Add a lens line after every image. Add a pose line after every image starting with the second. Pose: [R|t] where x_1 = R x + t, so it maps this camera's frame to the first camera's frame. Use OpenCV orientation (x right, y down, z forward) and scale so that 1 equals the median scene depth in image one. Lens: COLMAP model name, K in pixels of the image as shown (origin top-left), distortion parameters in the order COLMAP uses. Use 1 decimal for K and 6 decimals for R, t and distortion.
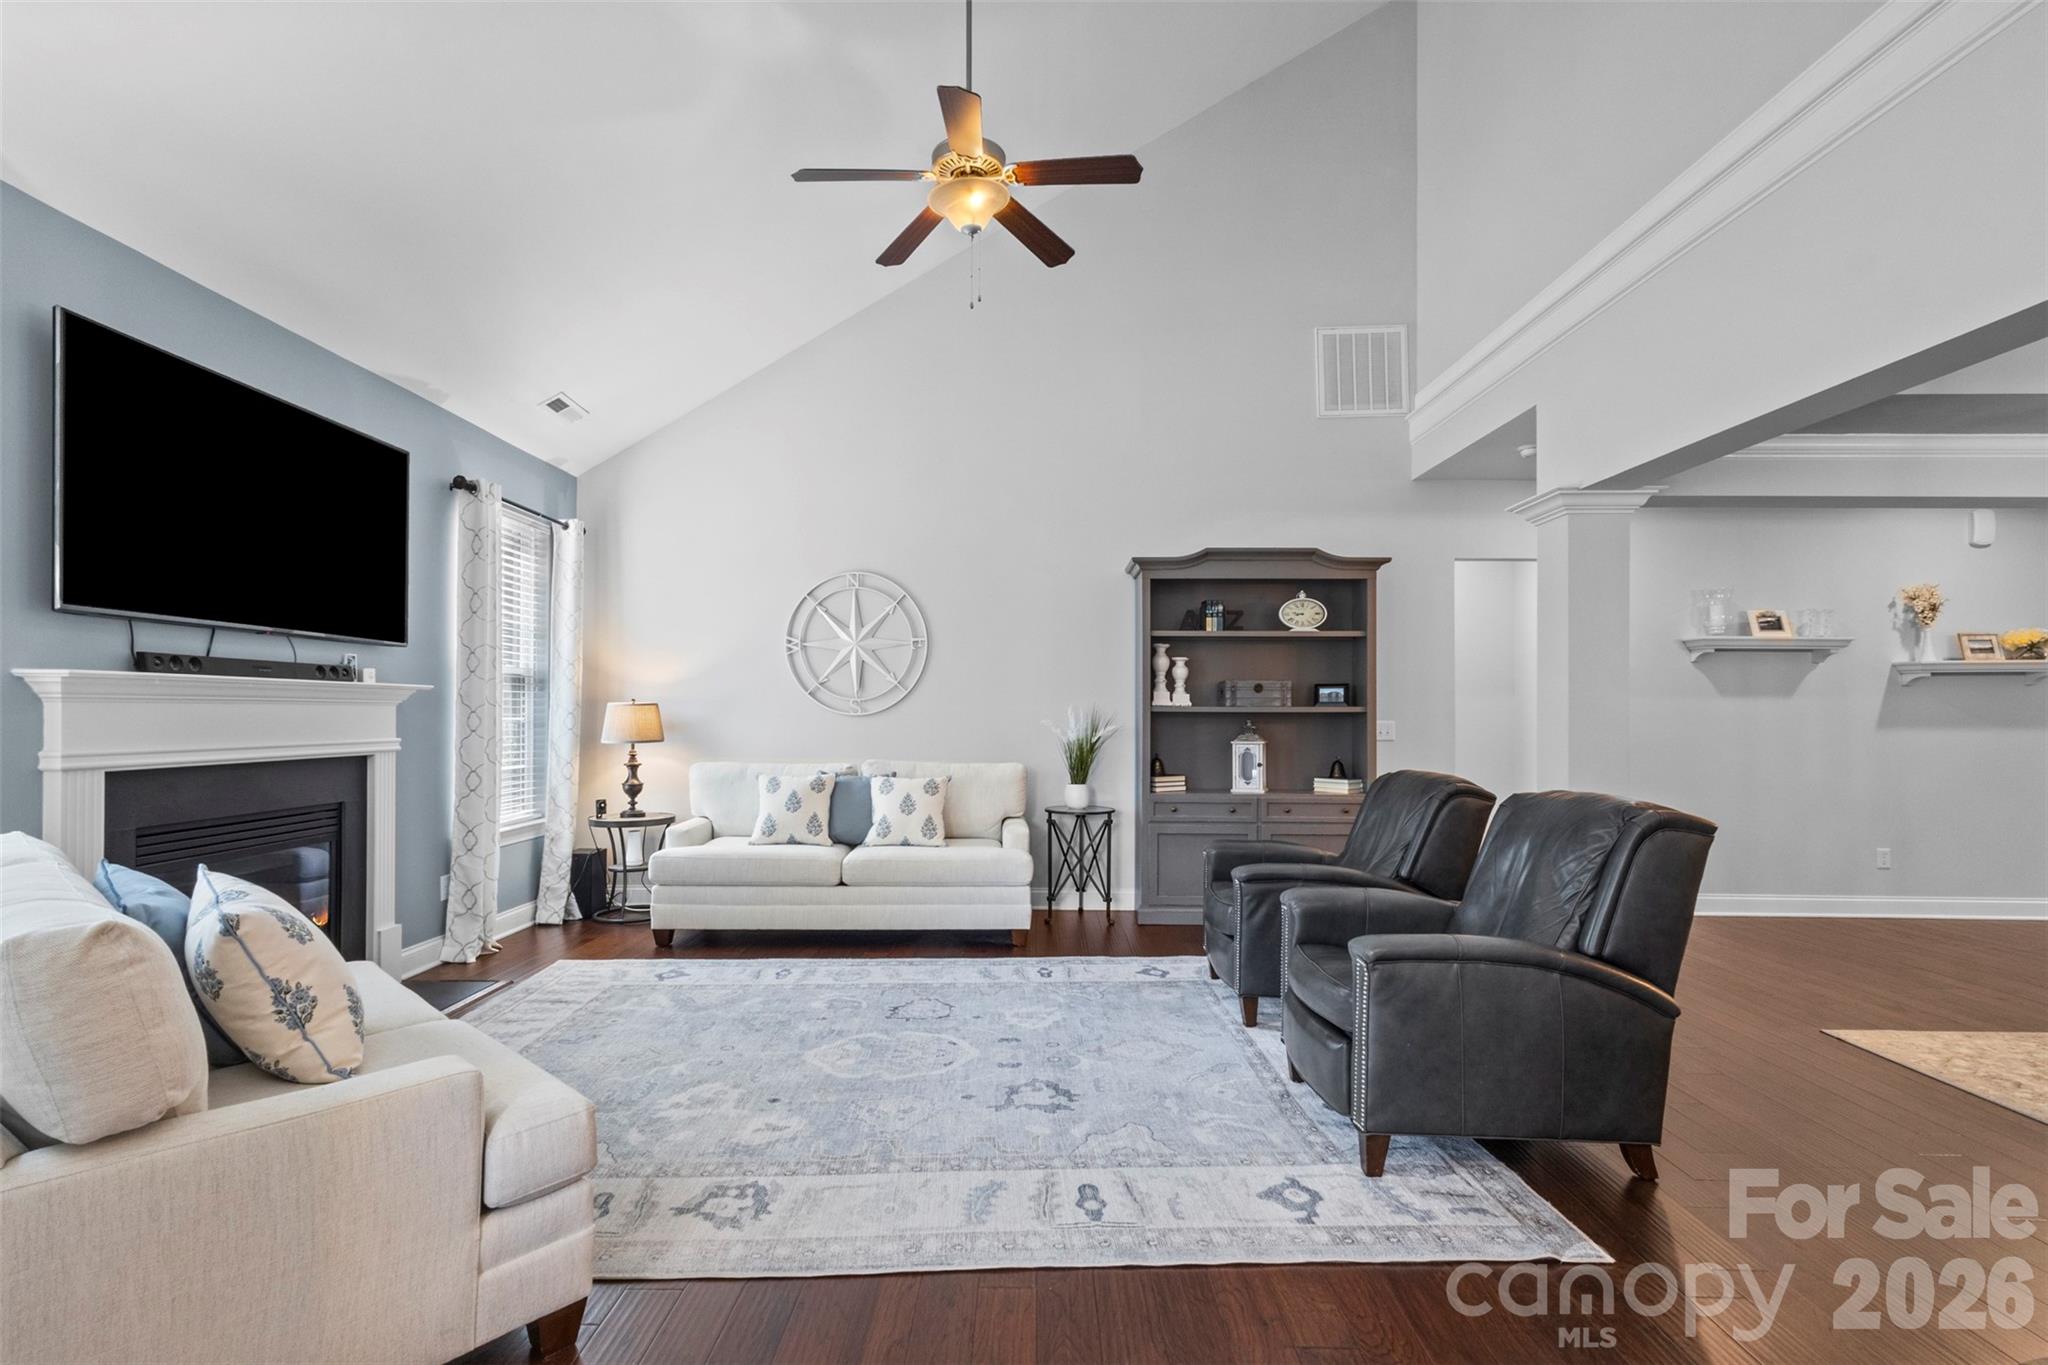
lens RADIAL K [[964.5, 0, 1021.2], [0, 964.5, 677.6], [0, 0, 1]] dist [0.013662, -0.000759]
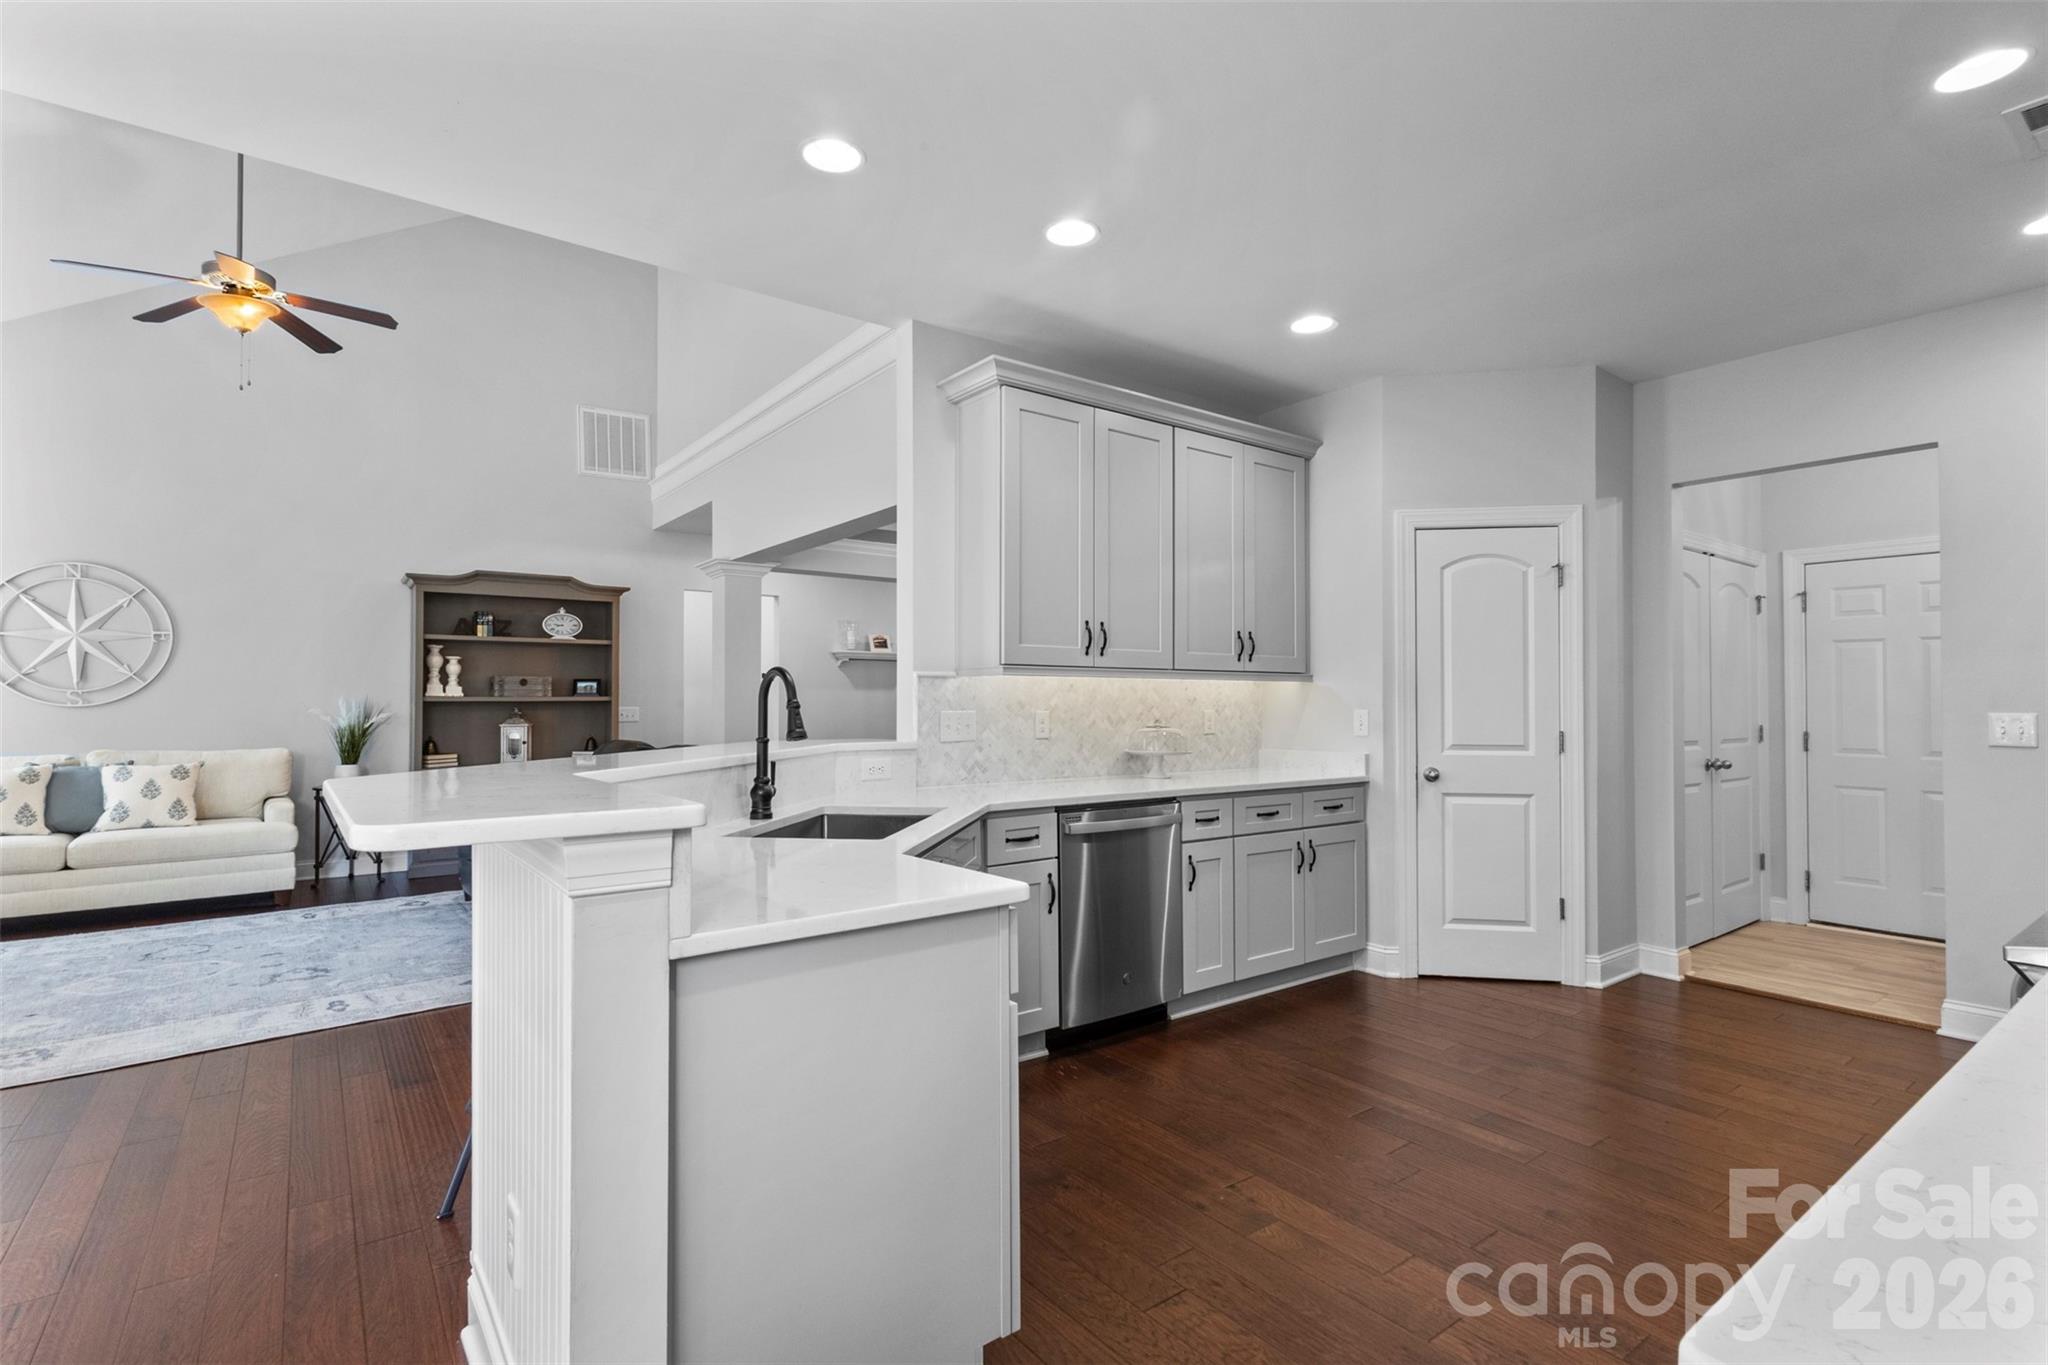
lens RADIAL K [[964.5, 0, 1021.2], [0, 964.5, 677.6], [0, 0, 1]] dist [0.013662, -0.000759]
pose [[0.797643, 0.009053, 0.603062, -0.000762], [-0.017119, 0.999824, 0.007634, -0.016293], [-0.602886, -0.016413, 0.797658, -0.416318]]
